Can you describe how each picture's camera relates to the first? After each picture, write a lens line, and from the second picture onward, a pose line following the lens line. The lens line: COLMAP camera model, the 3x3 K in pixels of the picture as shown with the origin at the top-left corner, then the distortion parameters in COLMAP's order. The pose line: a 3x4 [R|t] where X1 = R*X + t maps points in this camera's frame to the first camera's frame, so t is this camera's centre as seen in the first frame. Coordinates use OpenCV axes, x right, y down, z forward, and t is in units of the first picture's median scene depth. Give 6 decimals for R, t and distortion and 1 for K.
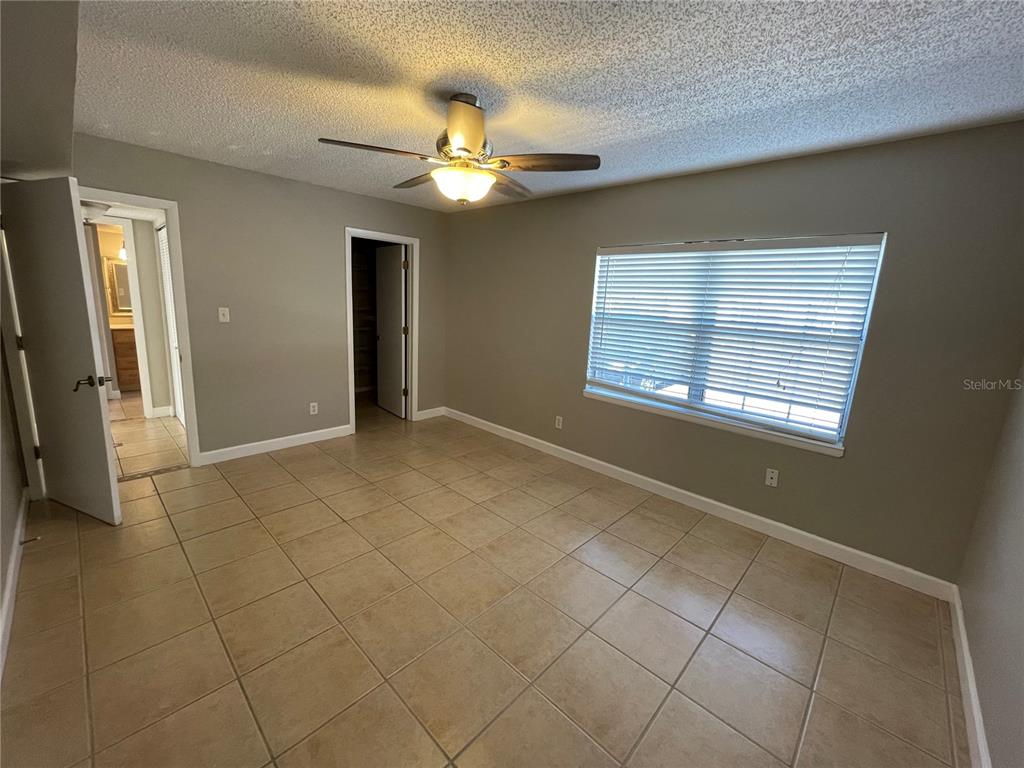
lens RADIAL K [[414.4, 0, 512.0], [0, 414.4, 384.0], [0, 0, 1]] dist [-0.002499, -0.000268]
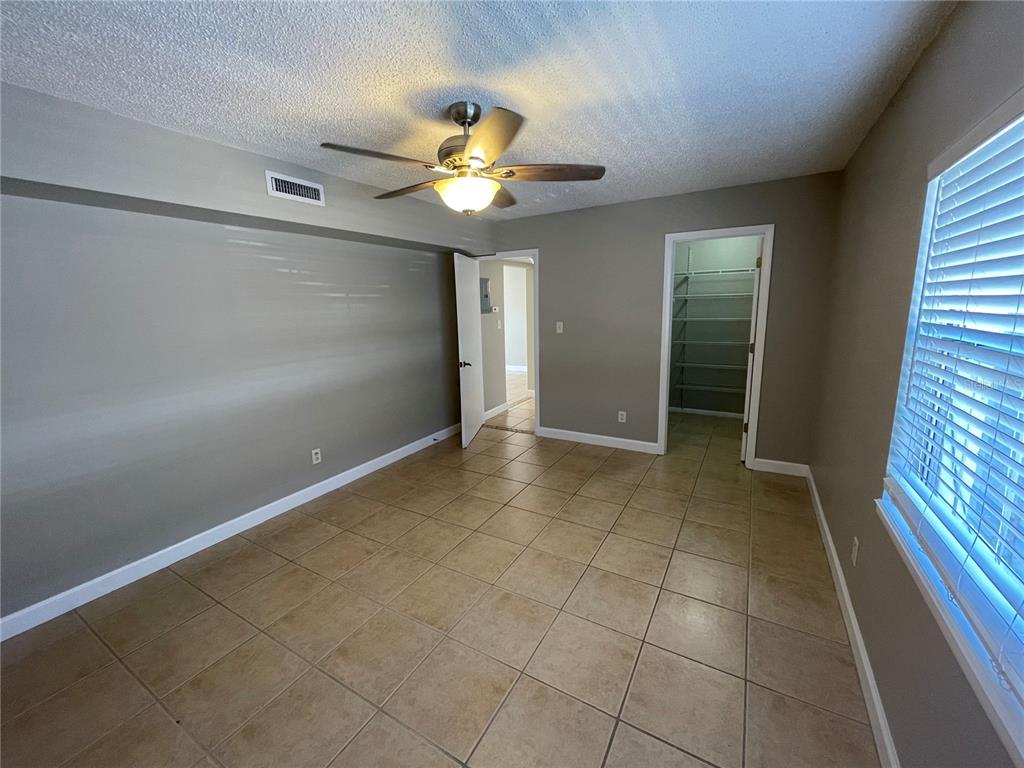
lens RADIAL K [[414.4, 0, 512.0], [0, 414.4, 384.0], [0, 0, 1]] dist [-0.002499, -0.000268]
pose [[0.224751, 0.131073, -0.965560, 0.539341], [-0.161808, 0.982174, 0.095665, -0.090818], [0.960888, 0.134734, 0.241953, 0.552760]]
